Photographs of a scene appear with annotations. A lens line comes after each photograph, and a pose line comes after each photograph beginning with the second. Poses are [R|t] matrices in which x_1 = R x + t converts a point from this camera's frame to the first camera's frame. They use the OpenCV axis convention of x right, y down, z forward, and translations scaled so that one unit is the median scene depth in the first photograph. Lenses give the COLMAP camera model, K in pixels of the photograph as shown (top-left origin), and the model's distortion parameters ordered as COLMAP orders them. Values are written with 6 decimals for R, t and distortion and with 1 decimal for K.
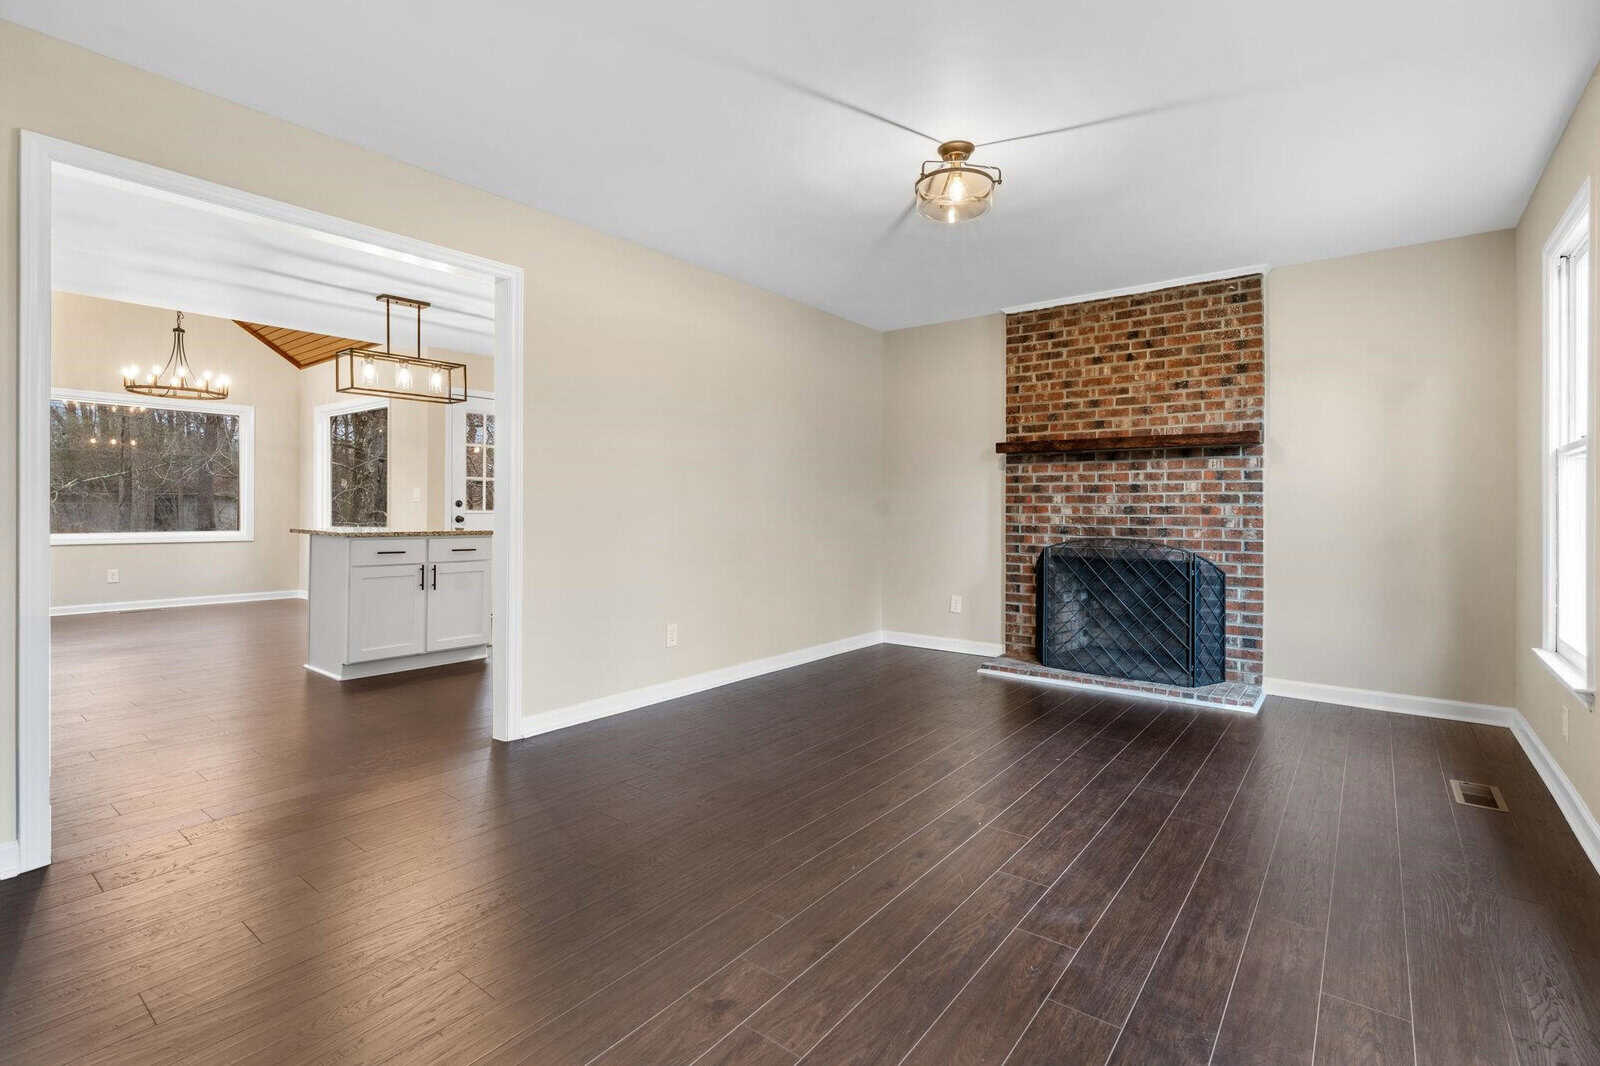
lens RADIAL K [[739.4, 0, 796.8], [0, 739.4, 502.2], [0, 0, 1]] dist [-0.002392, 0.000010]
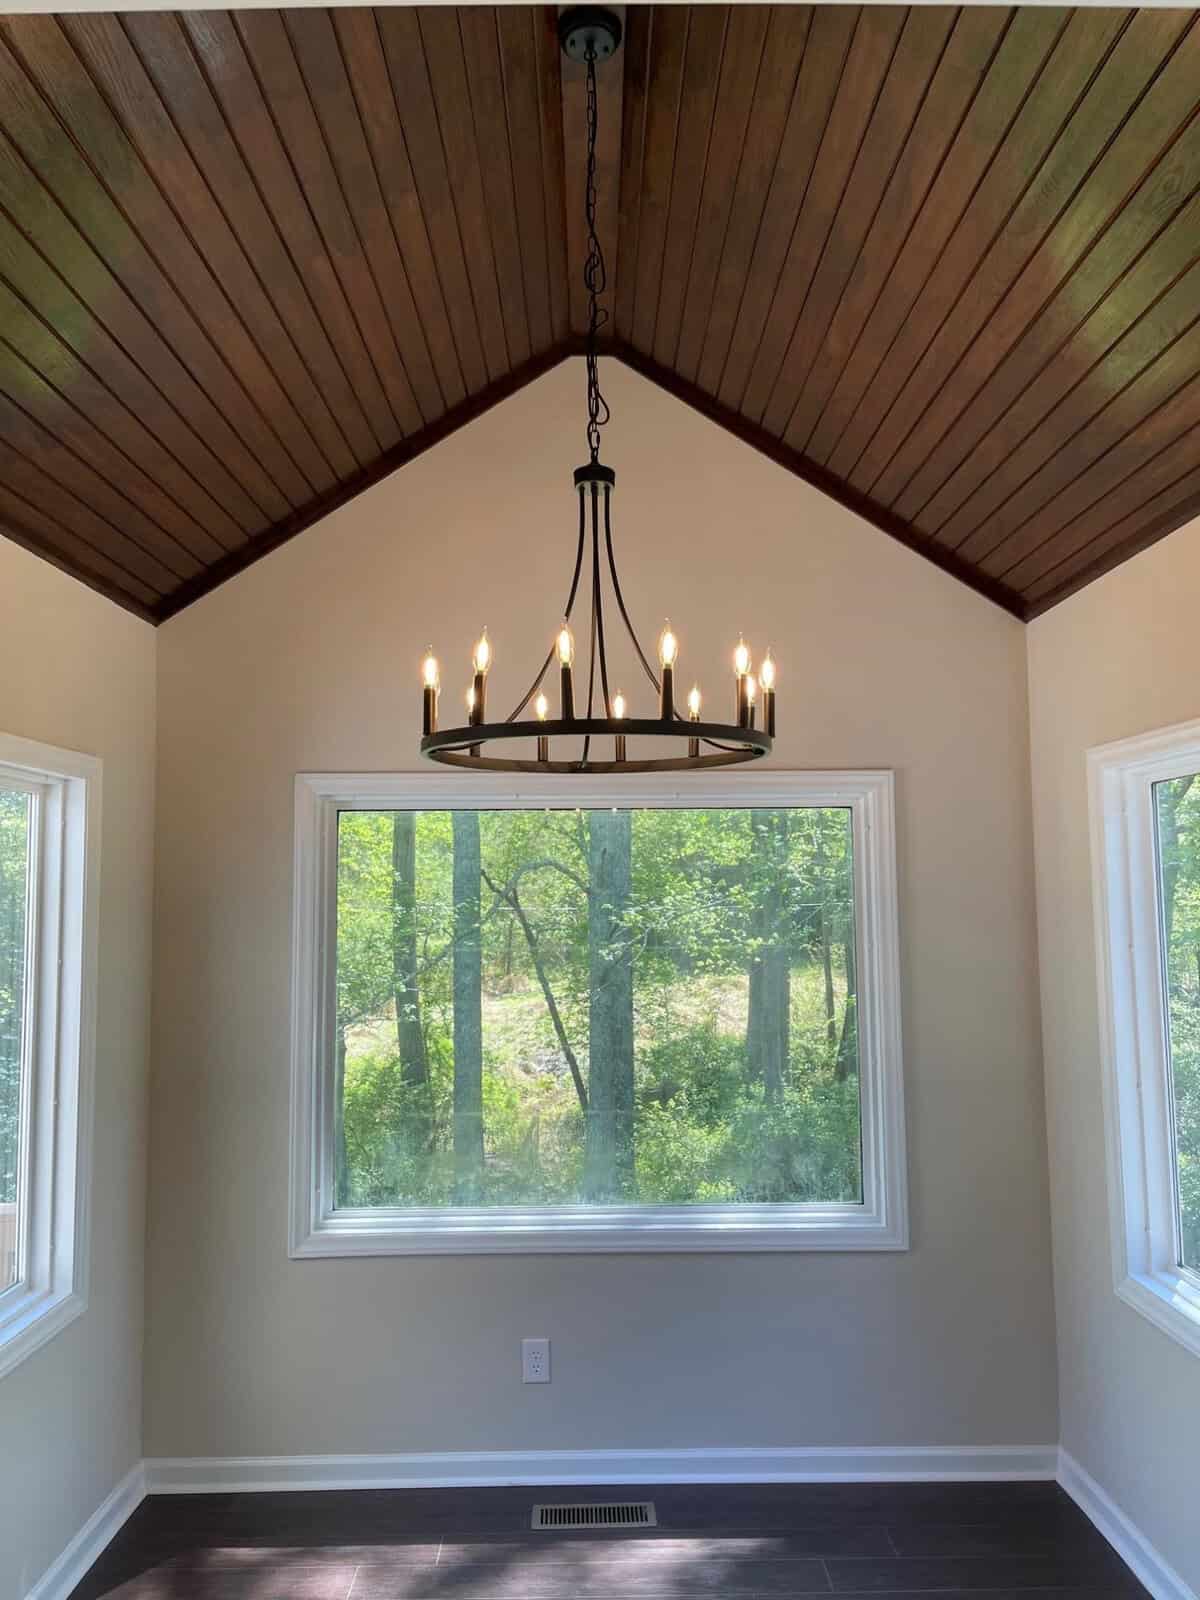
lens RADIAL K [[1132.8, 0, 600.0], [0, 1132.8, 800.0], [0, 0, 1]] dist [0.001893, 0.000284]
pose [[0.618529, -0.078701, -0.781811, -0.995645], [0.025627, 0.996463, -0.080034, -0.183904], [0.785344, 0.029468, 0.618358, 1.374359]]
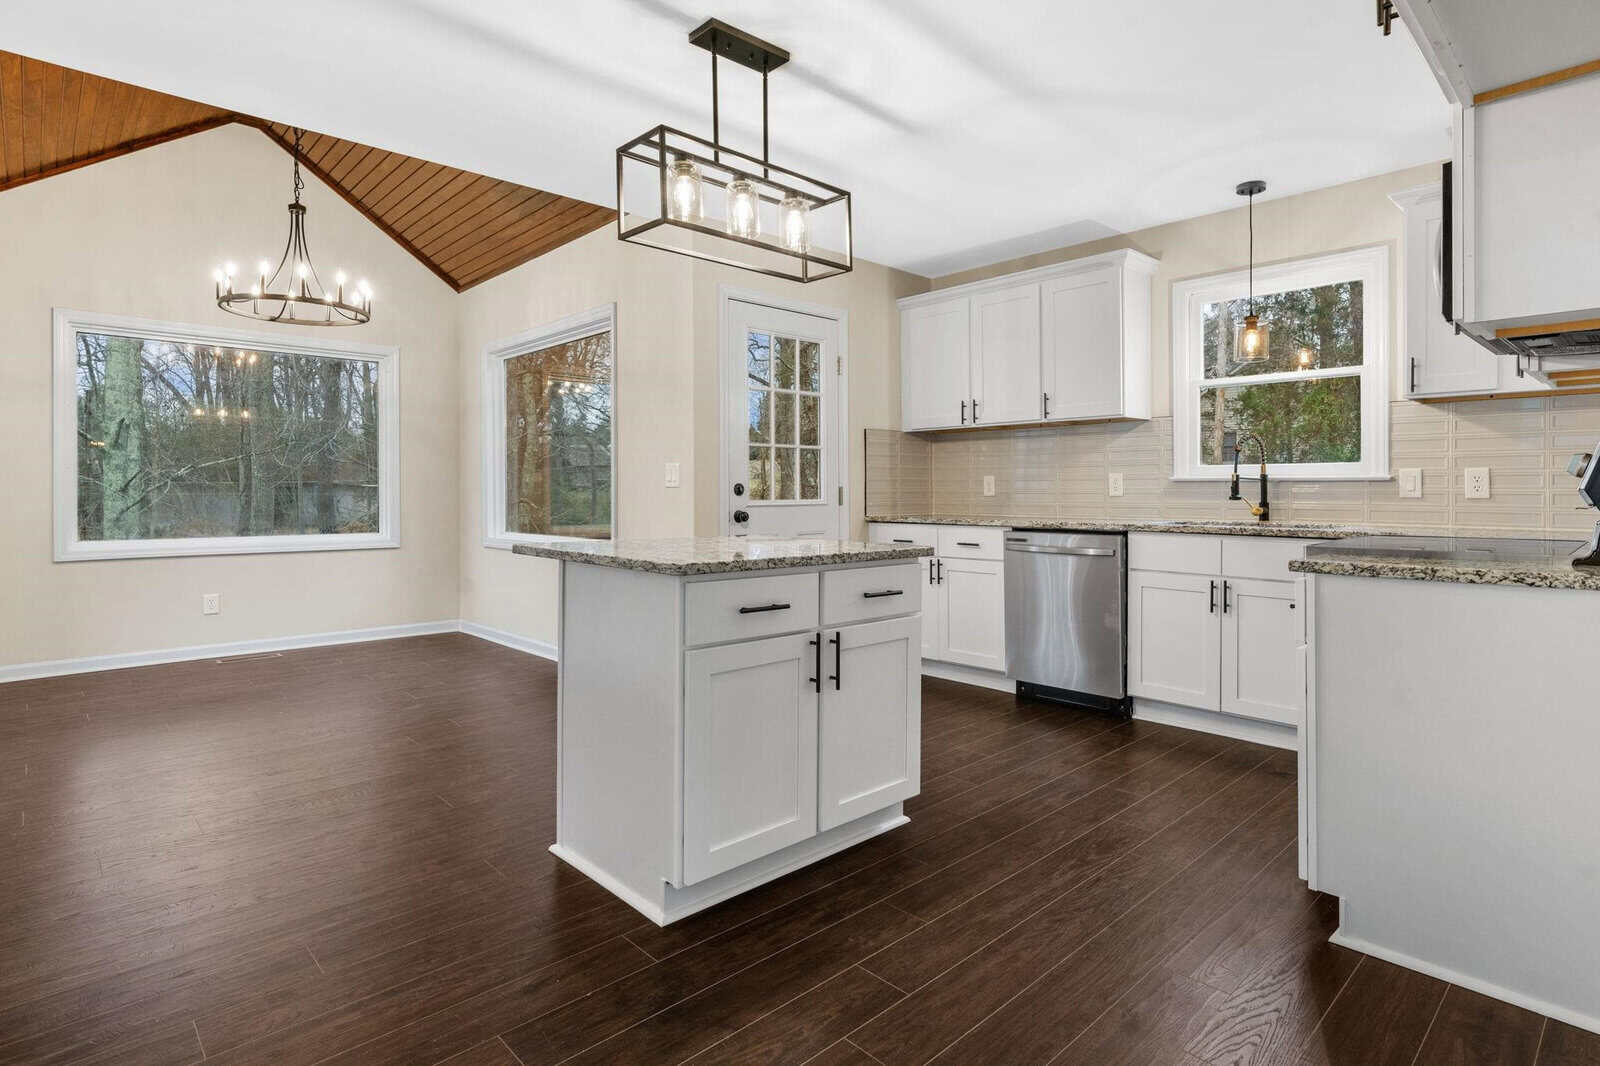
lens RADIAL K [[830.6, 0, 795.6], [0, 830.6, 492.2], [0, 0, 1]] dist [-0.003215, -0.000348]
pose [[0.987700, -0.008911, -0.156105, -0.570615], [0.010192, 0.999921, 0.007404, -0.000616], [0.156026, -0.008904, 0.987713, 0.675905]]
